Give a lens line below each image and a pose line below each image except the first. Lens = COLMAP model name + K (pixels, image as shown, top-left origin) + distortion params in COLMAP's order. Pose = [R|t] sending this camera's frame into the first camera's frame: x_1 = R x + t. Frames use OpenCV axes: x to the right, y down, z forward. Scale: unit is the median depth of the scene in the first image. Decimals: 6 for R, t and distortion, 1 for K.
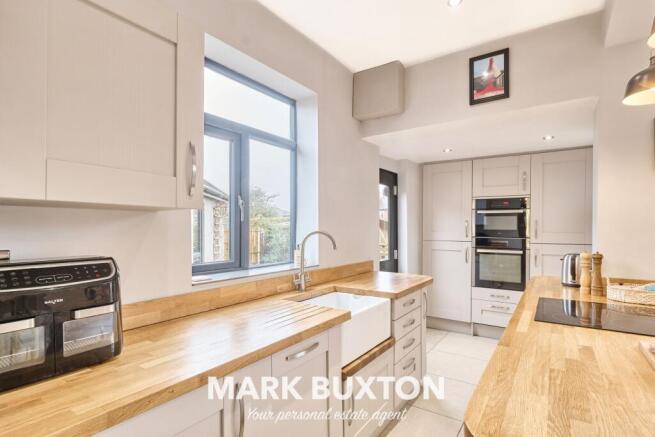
lens RADIAL K [[330.4, 0, 327.6], [0, 330.4, 229.1], [0, 0, 1]] dist [0.002590, -0.000874]
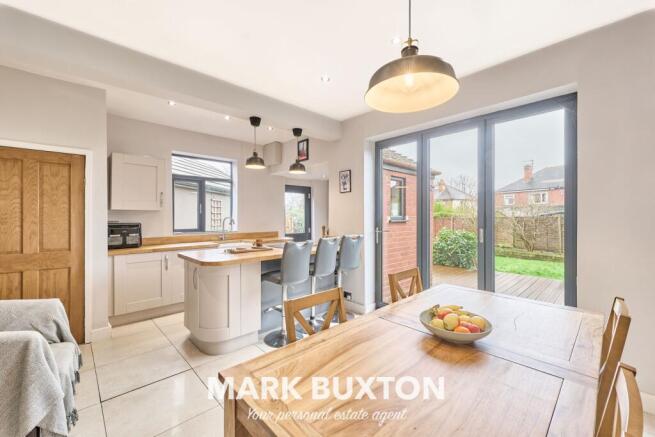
lens RADIAL K [[272.5, 0, 326.7], [0, 272.5, 214.5], [0, 0, 1]] dist [0.001174, -0.000265]
pose [[0.979553, -0.002843, -0.201165, 0.680692], [0.000186, 0.999913, -0.013225, 0.008650], [0.201185, 0.012917, 0.979468, -0.542951]]
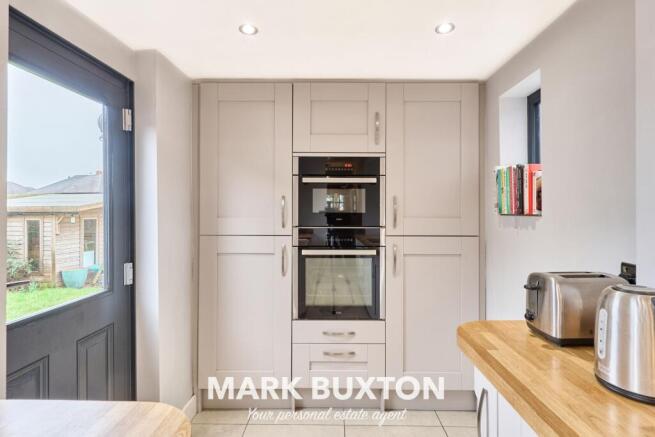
lens RADIAL K [[330.4, 0, 325.3], [0, 330.4, 209.4], [0, 0, 1]] dist [0.002590, -0.000874]
pose [[0.833362, 0.001101, 0.552726, 0.203049], [0.004011, 0.999960, -0.008039, 0.000004], [-0.552713, 0.008916, 0.833324, 0.575415]]
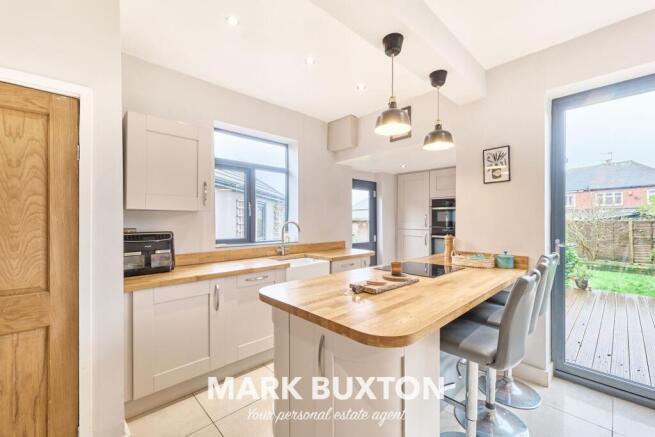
lens RADIAL K [[272.5, 0, 325.5], [0, 272.5, 218.8], [0, 0, 1]] dist [0.001174, -0.000265]
pose [[0.977176, -0.001769, -0.212425, 0.275084], [-0.000491, 0.999944, -0.010586, 0.003852], [0.212432, 0.010449, 0.977120, -0.225507]]
